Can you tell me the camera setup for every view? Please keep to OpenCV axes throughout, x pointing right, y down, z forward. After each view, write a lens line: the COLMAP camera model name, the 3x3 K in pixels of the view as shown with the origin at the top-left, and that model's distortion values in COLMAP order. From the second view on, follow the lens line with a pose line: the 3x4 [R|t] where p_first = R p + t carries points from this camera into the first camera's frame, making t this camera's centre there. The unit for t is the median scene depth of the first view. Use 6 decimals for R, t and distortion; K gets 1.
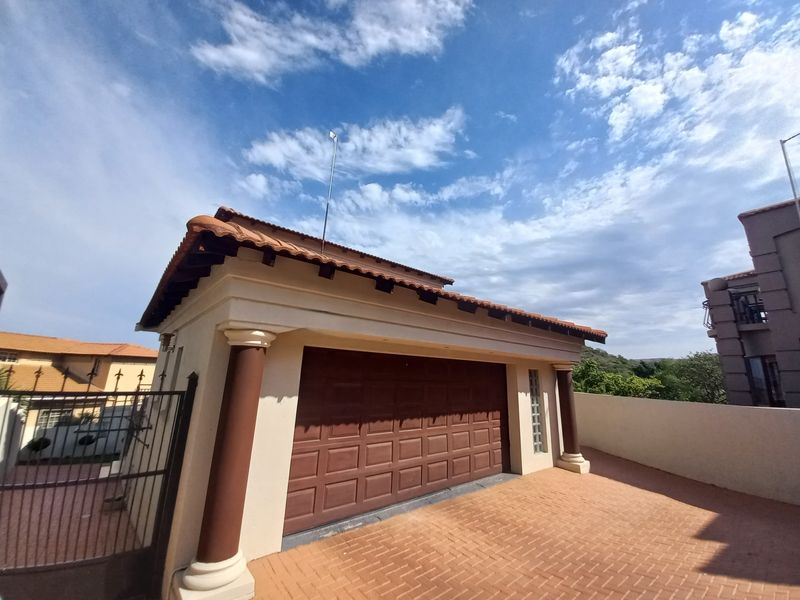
lens RADIAL K [[321.8, 0, 404.5], [0, 321.8, 295.9], [0, 0, 1]] dist [0.000389, -0.000196]
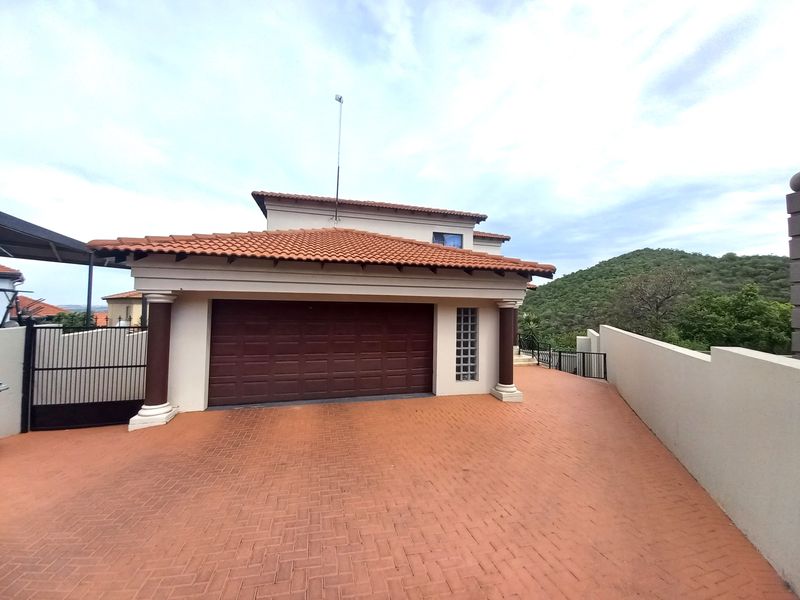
lens RADIAL K [[321.8, 0, 404.5], [0, 321.8, 295.9], [0, 0, 1]] dist [0.000389, -0.000196]
pose [[0.911729, -0.030992, -0.409621, 0.907122], [0.111443, 0.978415, 0.174023, -0.025980], [0.395386, -0.204311, 0.895504, -0.036983]]
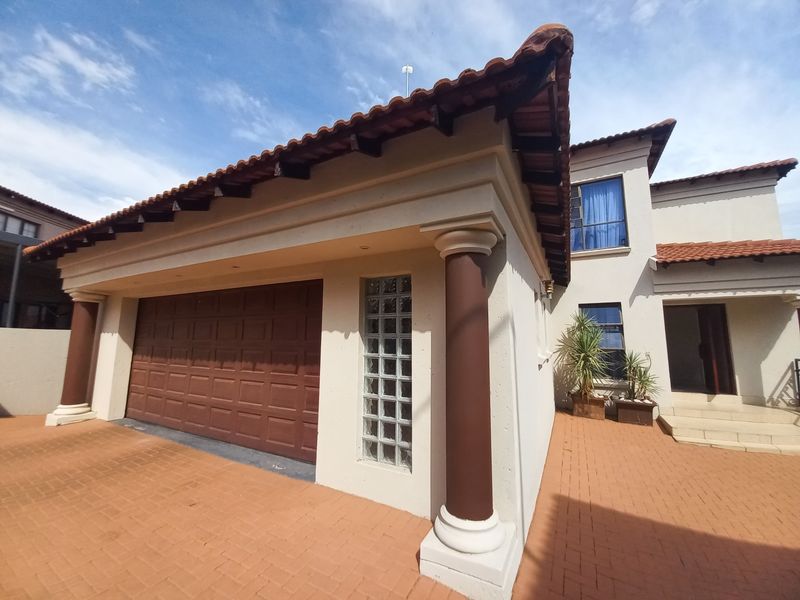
lens RADIAL K [[321.8, 0, 404.5], [0, 321.8, 295.9], [0, 0, 1]] dist [0.000389, -0.000196]
pose [[0.348470, -0.145567, -0.925948, 1.137341], [0.243521, 0.968005, -0.060532, 0.403374], [0.905133, -0.204394, 0.372769, 1.208343]]
